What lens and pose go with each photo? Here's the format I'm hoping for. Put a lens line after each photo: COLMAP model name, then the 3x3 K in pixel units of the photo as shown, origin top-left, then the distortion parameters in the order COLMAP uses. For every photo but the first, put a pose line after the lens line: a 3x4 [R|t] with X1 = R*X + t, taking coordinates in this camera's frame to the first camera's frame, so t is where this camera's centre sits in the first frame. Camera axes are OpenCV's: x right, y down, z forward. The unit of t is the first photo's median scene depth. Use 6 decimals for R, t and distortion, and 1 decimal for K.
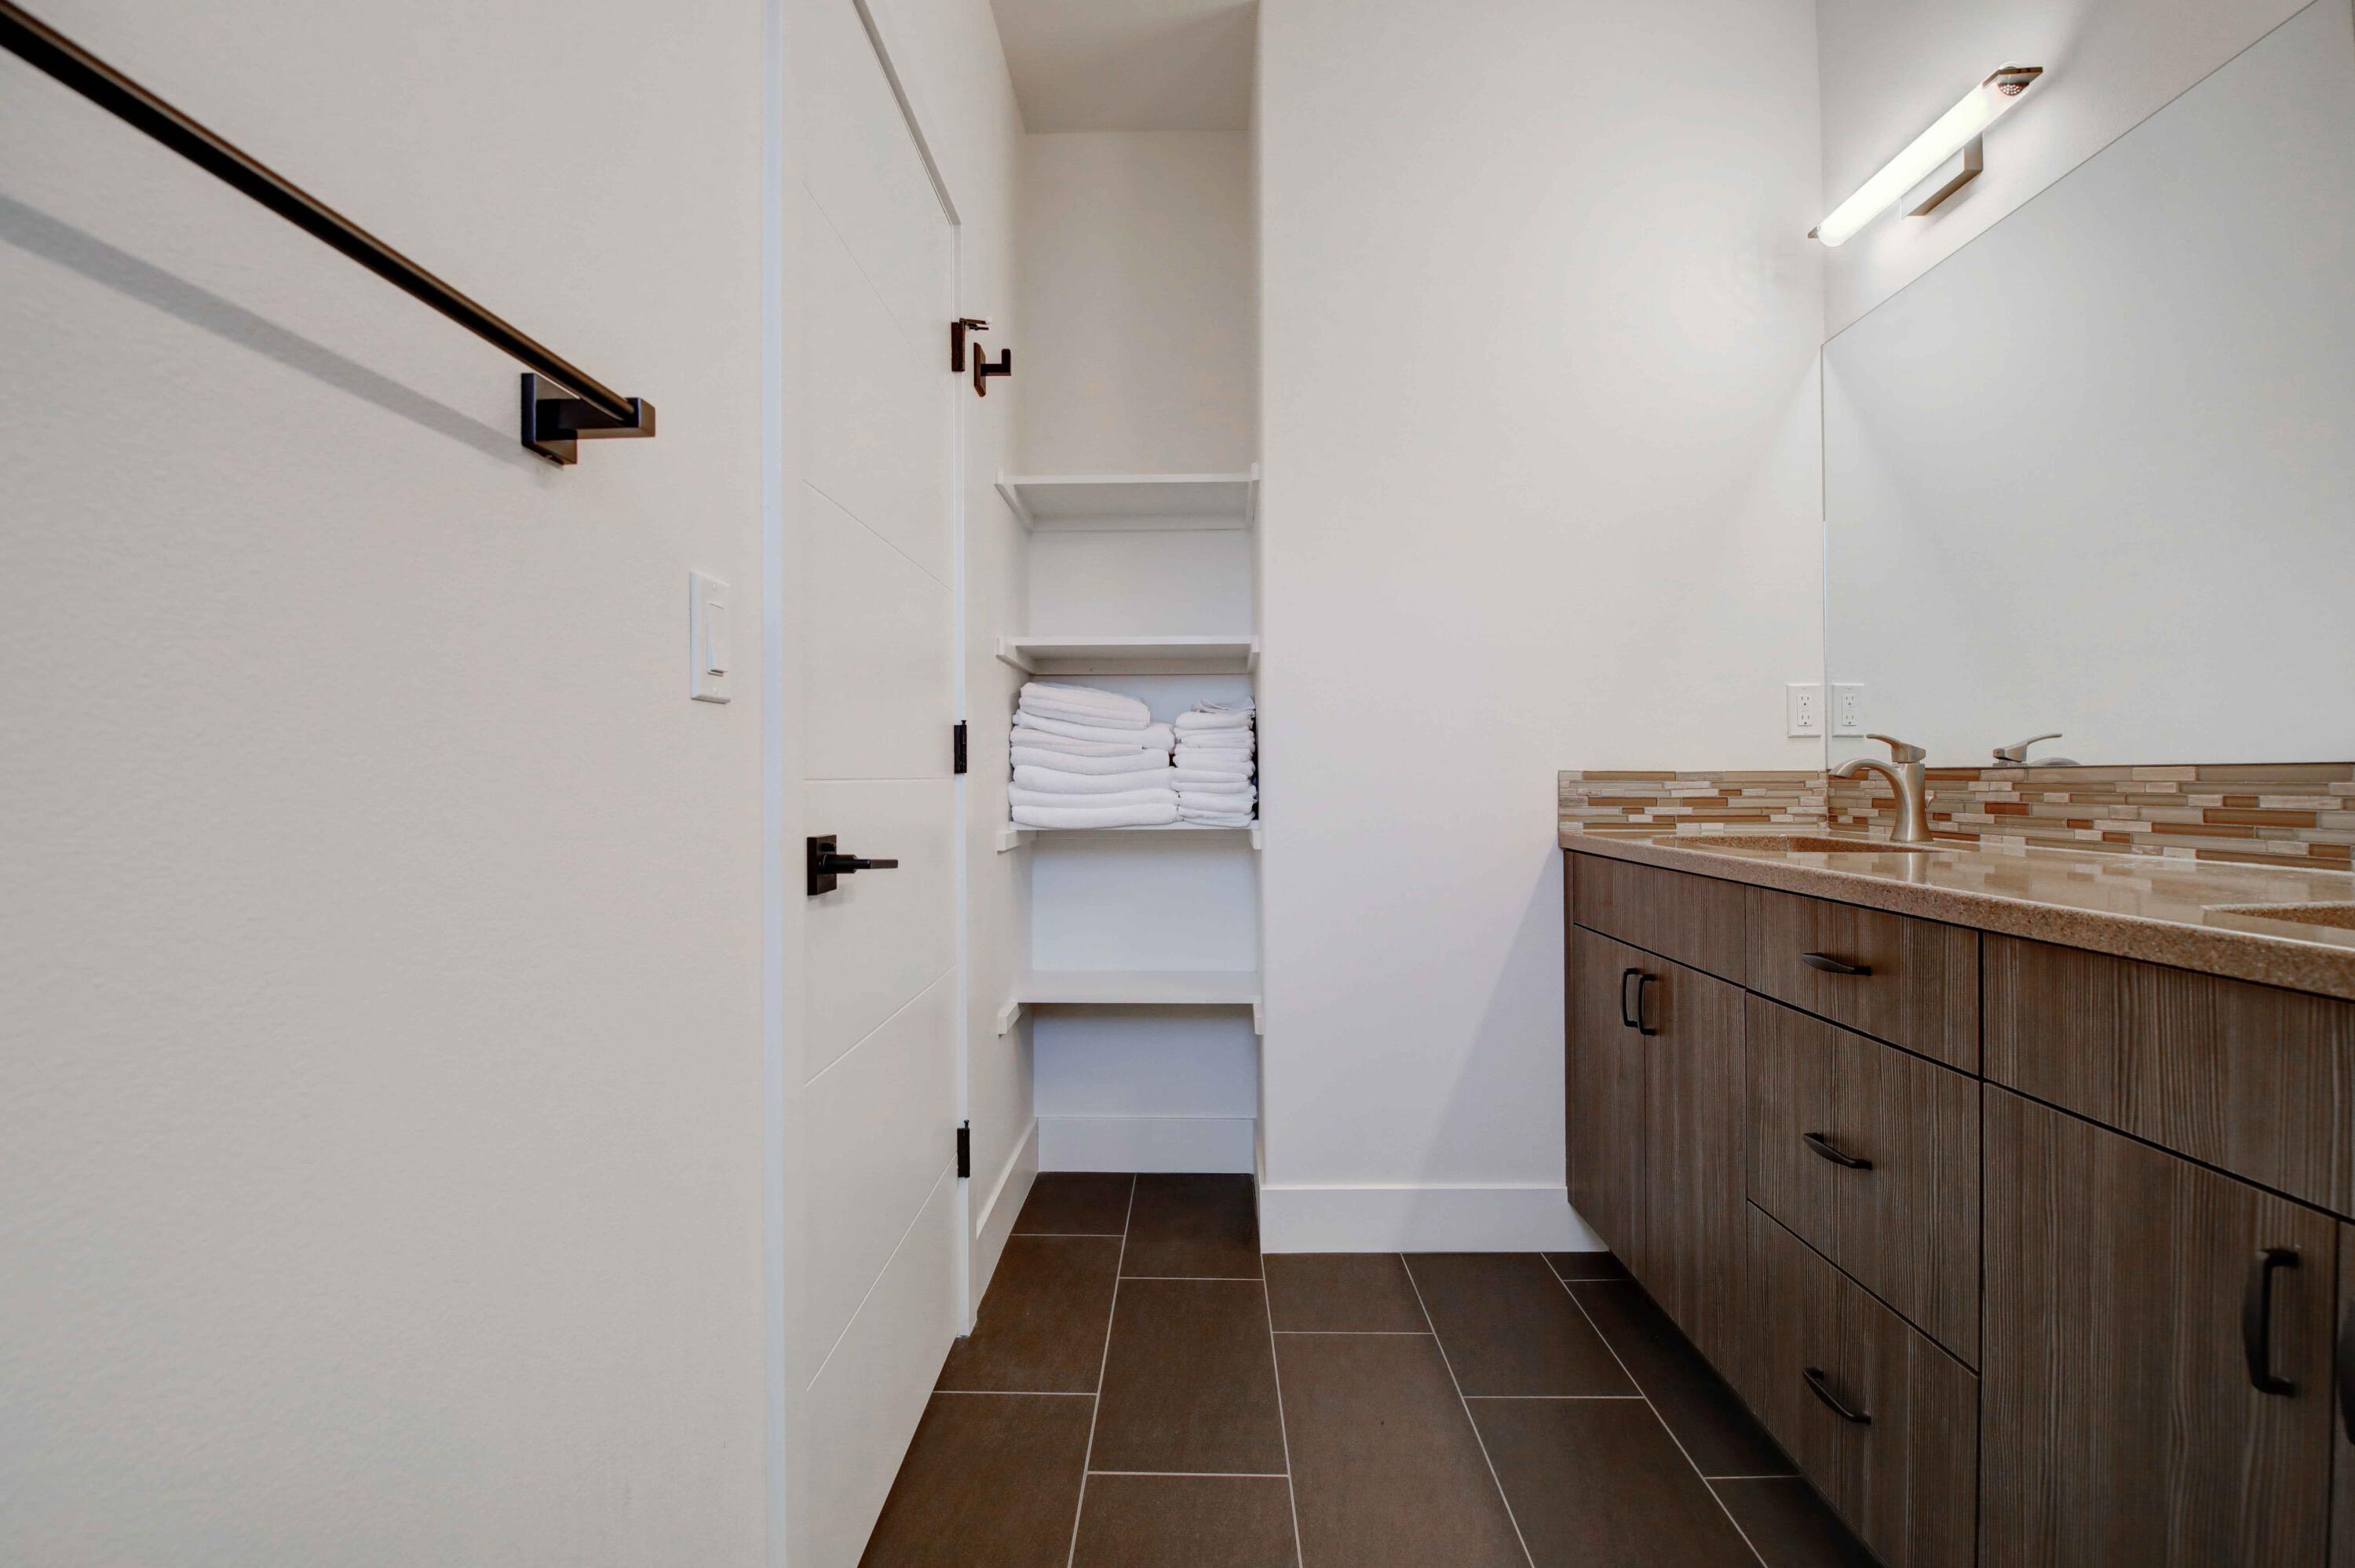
lens RADIAL K [[1033.0, 0, 1179.6], [0, 1033.0, 766.5], [0, 0, 1]] dist [0.000229, -0.008097]
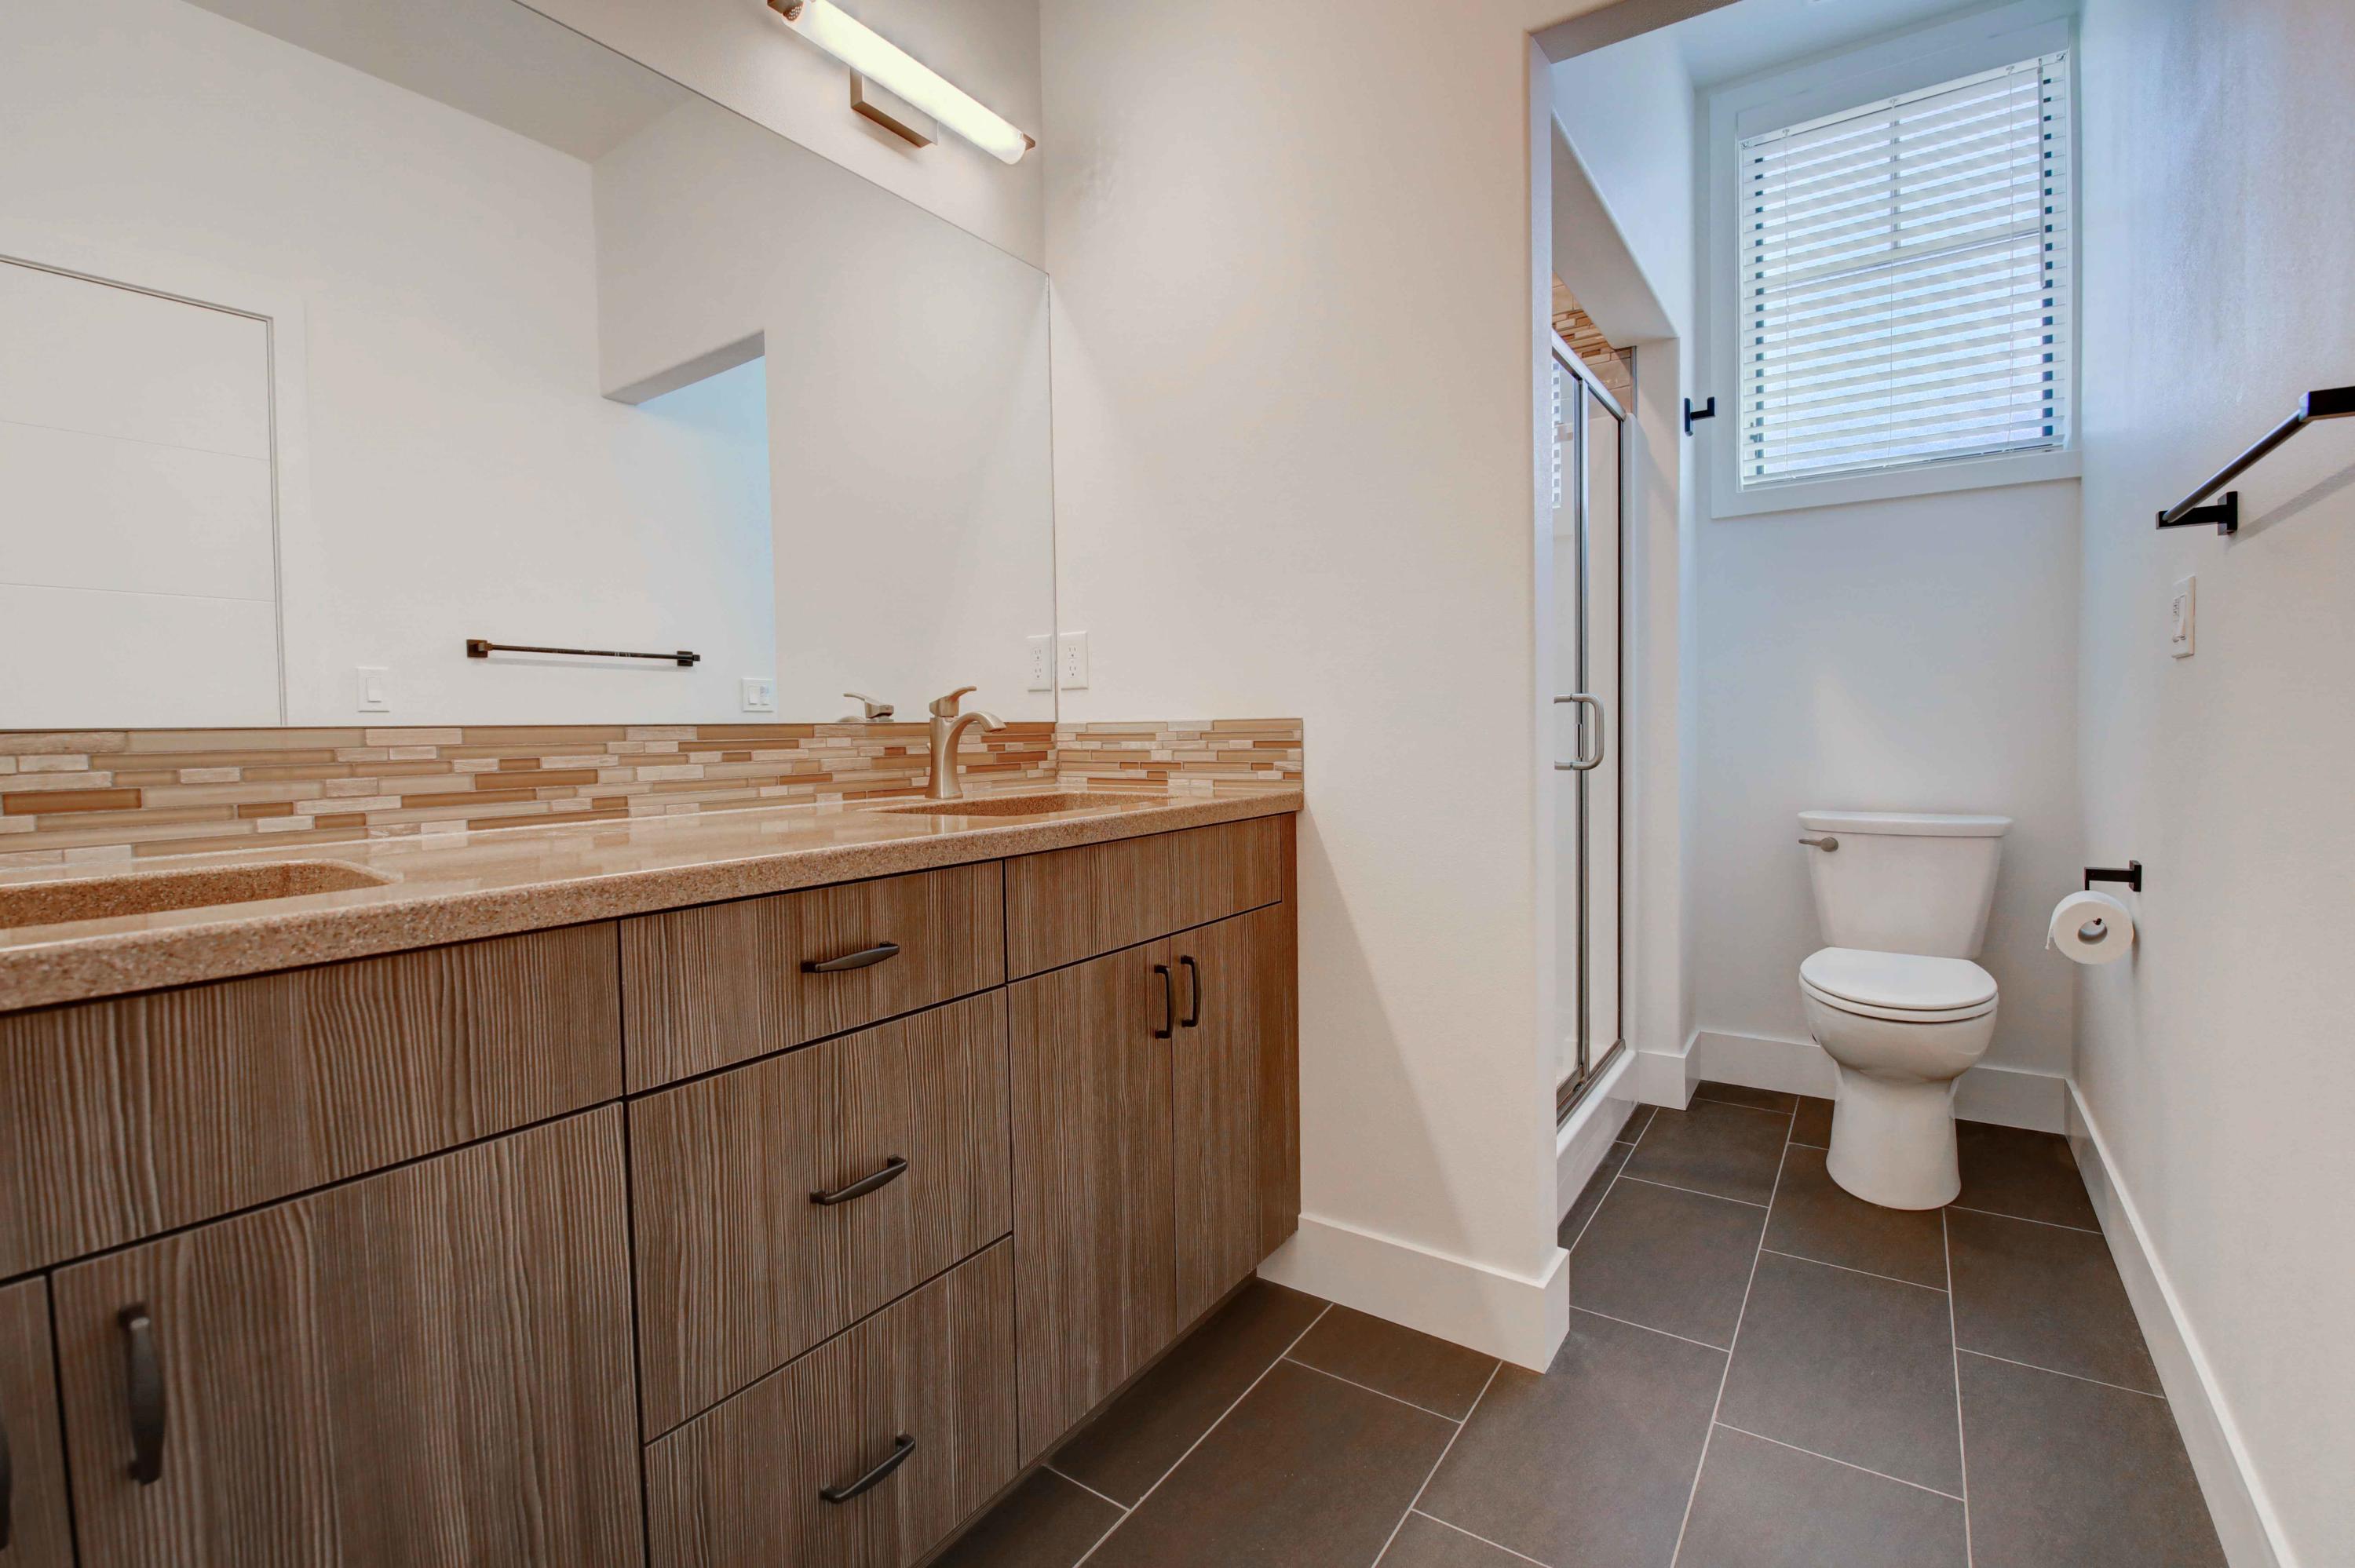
lens RADIAL K [[1033.0, 0, 1179.6], [0, 1033.0, 766.5], [0, 0, 1]] dist [0.000229, -0.008097]
pose [[-0.831915, -0.000343, 0.554903, -0.035245], [0.015714, 0.999584, 0.024177, 0.023354], [-0.554681, 0.028833, -0.831563, 1.511766]]
